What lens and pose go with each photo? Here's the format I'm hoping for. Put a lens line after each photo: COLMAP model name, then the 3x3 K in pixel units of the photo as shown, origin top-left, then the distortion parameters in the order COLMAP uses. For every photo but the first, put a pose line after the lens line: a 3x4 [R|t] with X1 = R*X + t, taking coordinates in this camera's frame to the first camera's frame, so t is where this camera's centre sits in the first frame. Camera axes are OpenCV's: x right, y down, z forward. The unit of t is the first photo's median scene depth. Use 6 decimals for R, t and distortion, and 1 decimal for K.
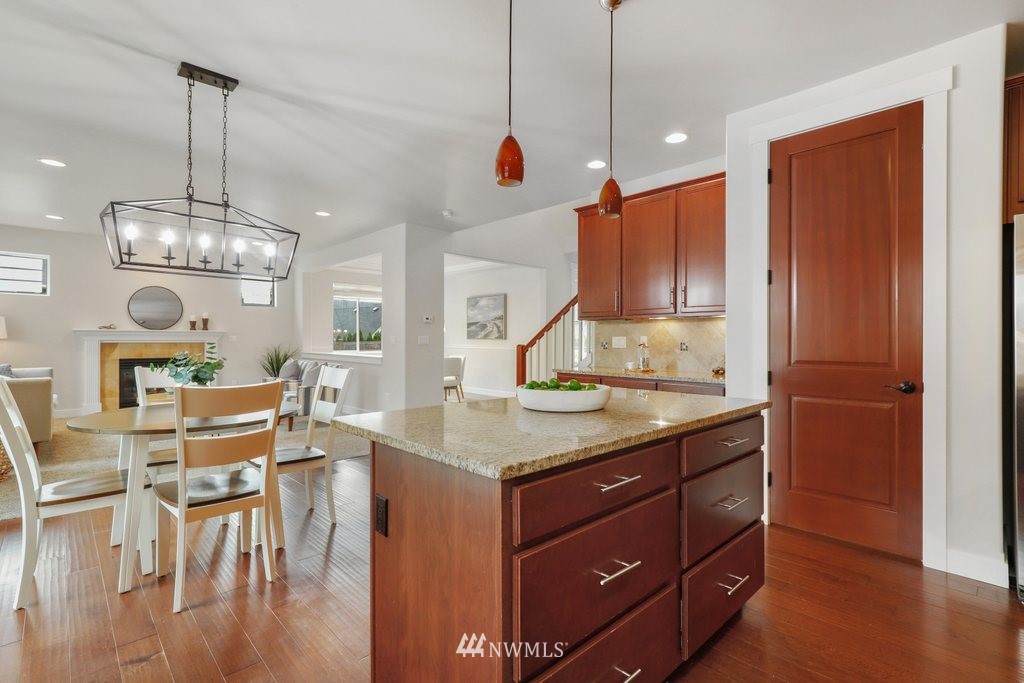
lens RADIAL K [[472.5, 0, 526.3], [0, 472.5, 341.5], [0, 0, 1]] dist [-0.010948, 0.000264]
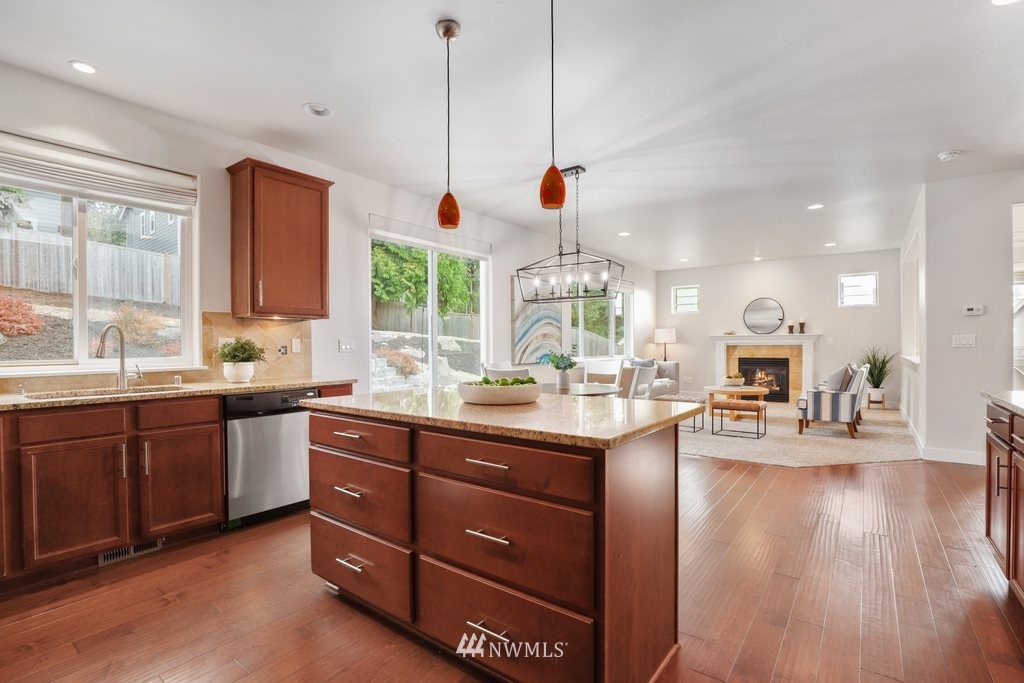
lens RADIAL K [[472.5, 0, 526.3], [0, 472.5, 341.5], [0, 0, 1]] dist [-0.010948, 0.000264]
pose [[0.155938, -0.008472, -0.987731, 0.308641], [0.002396, 0.999964, -0.008198, 0.001932], [0.987764, -0.001089, 0.155953, 0.229951]]
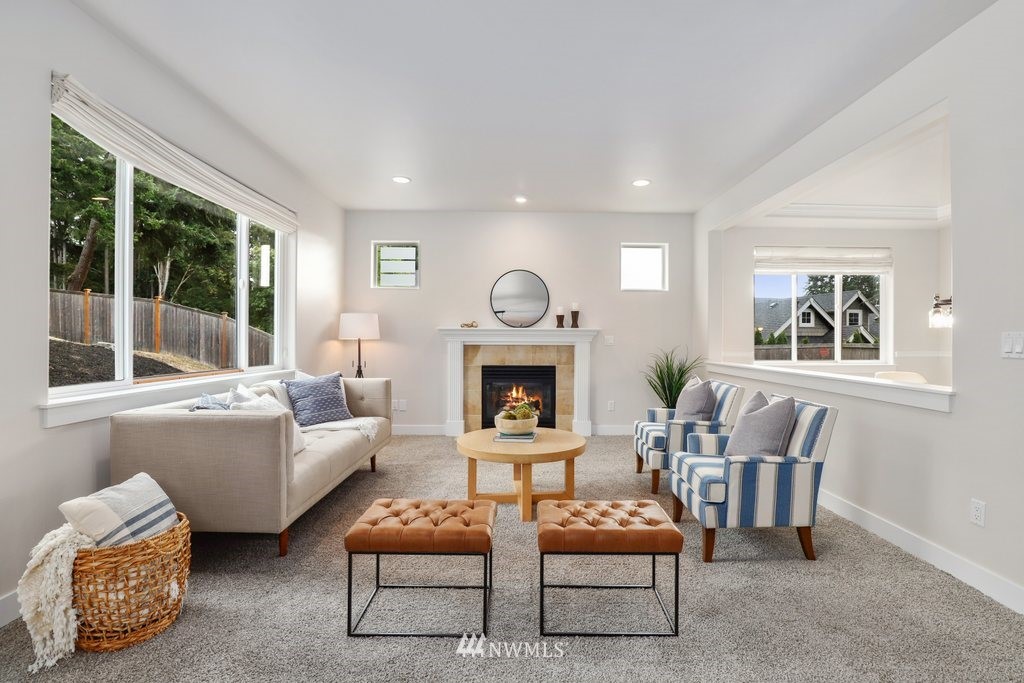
lens RADIAL K [[472.5, 0, 526.3], [0, 472.5, 341.5], [0, 0, 1]] dist [-0.010948, 0.000264]
pose [[0.720901, 0.002434, -0.693034, -0.270968], [-0.005634, 0.999981, -0.002349, -0.001397], [0.693015, 0.005598, 0.720901, 0.484998]]
